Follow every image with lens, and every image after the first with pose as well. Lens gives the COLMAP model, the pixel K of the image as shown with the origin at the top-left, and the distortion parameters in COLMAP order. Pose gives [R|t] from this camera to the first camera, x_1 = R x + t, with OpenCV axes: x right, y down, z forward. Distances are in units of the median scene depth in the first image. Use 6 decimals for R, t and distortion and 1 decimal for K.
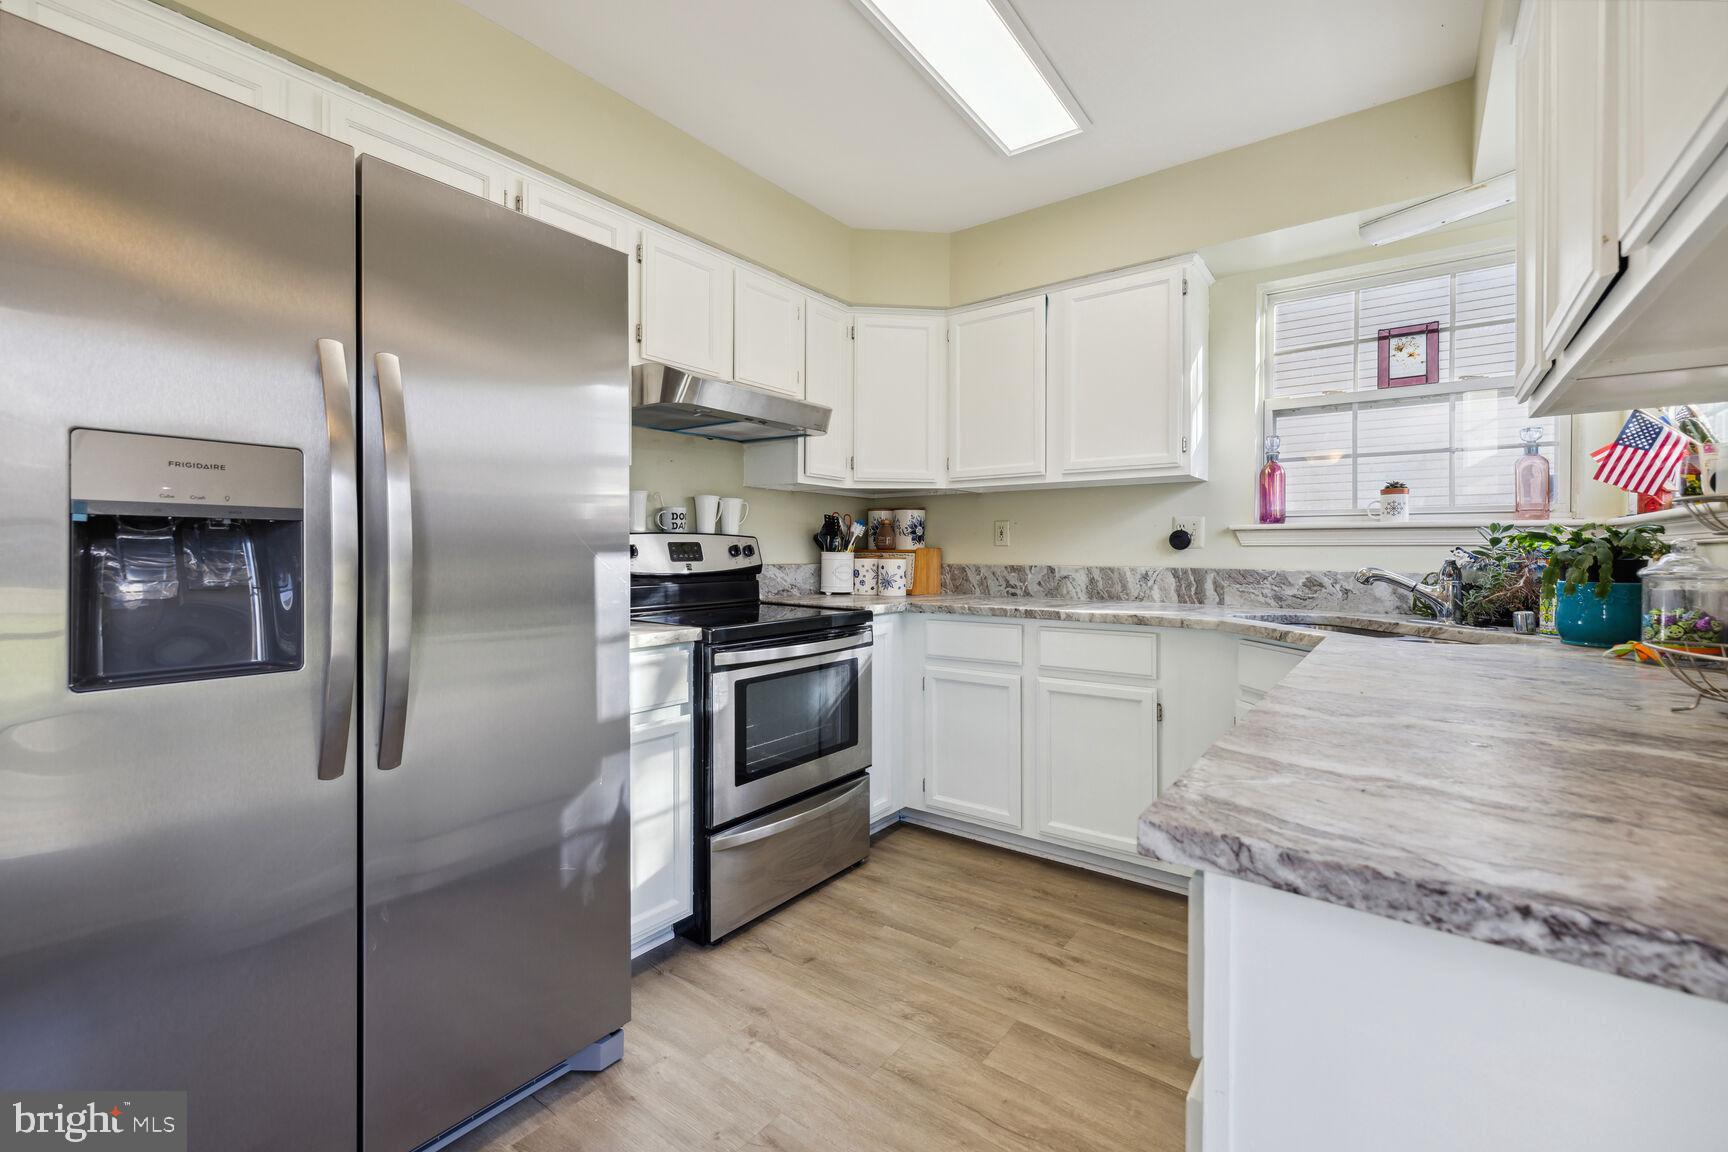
lens RADIAL K [[741.7, 0, 847.9], [0, 741.7, 548.5], [0, 0, 1]] dist [0.000496, -0.000131]
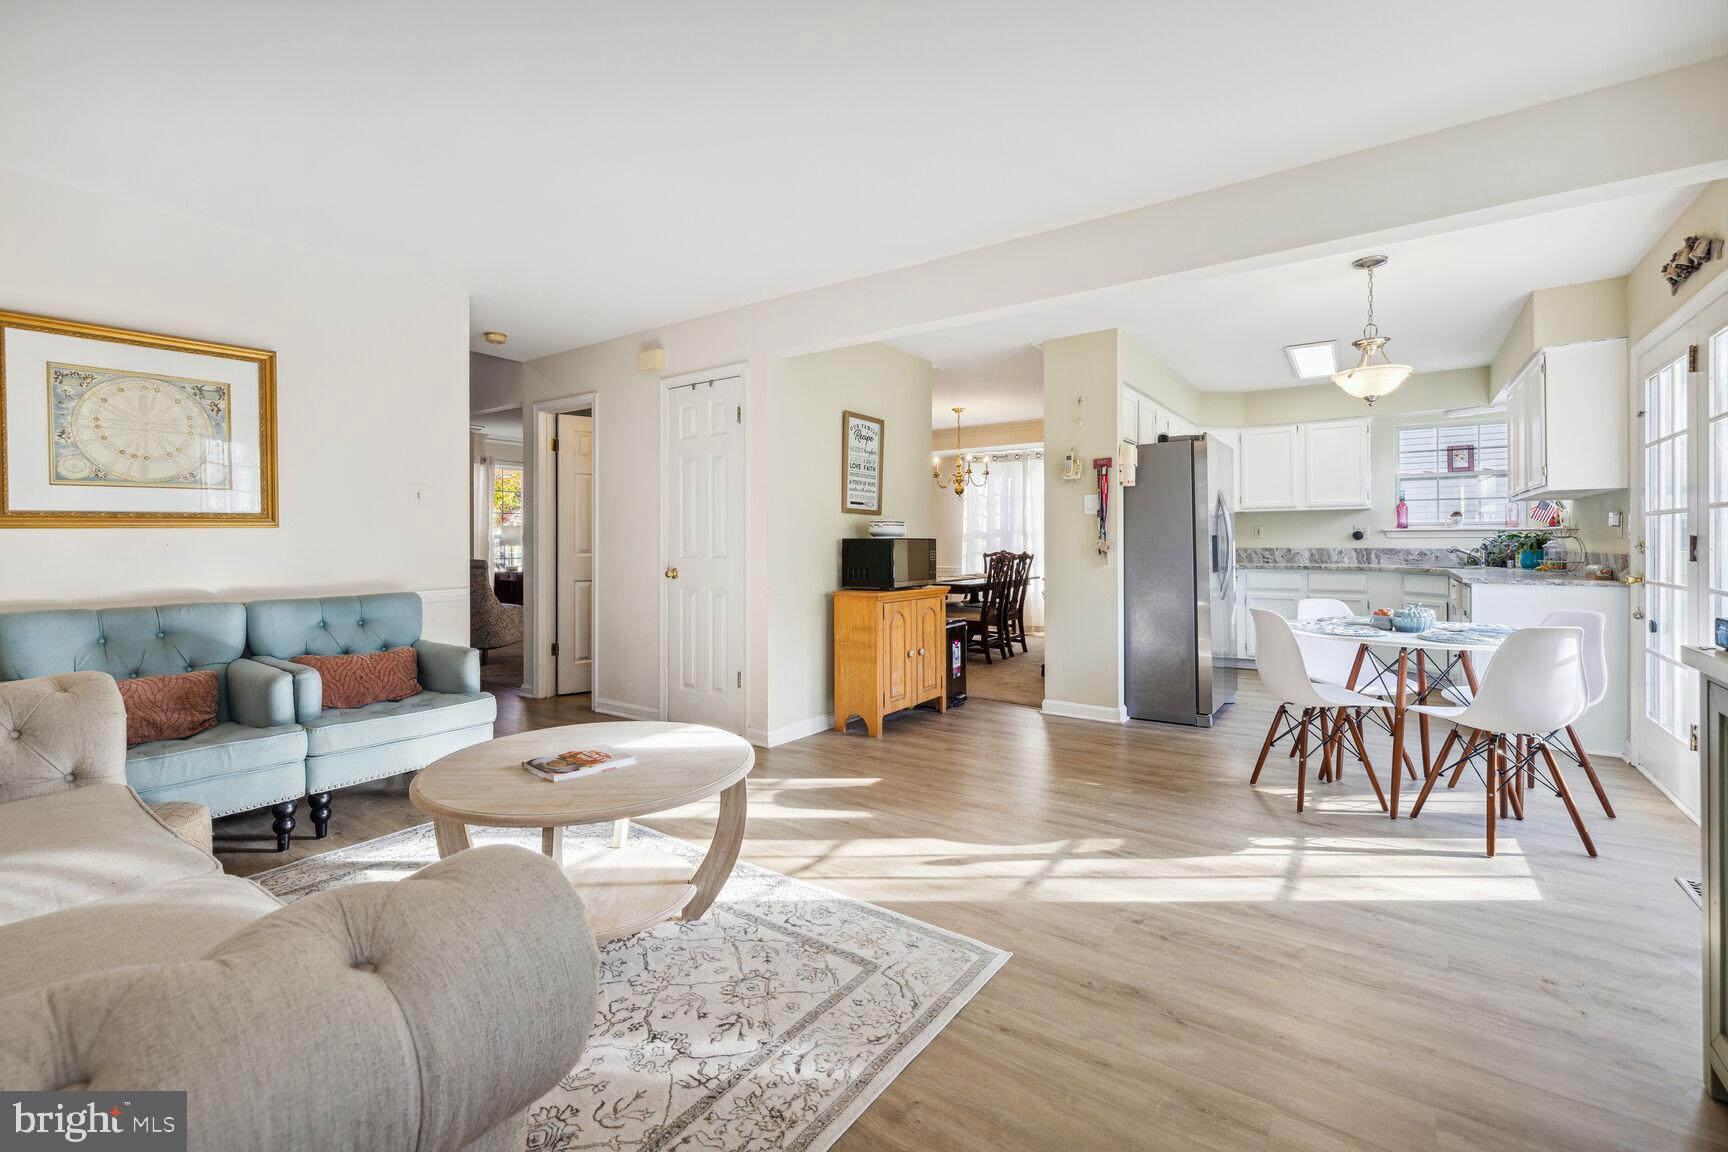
lens RADIAL K [[741.7, 0, 865.2], [0, 741.7, 531.8], [0, 0, 1]] dist [0.000496, -0.000131]
pose [[0.999462, -0.005386, 0.032365, -1.262082], [0.005721, 0.999931, -0.010263, -0.009335], [-0.032308, 0.010443, 0.999423, -1.348055]]
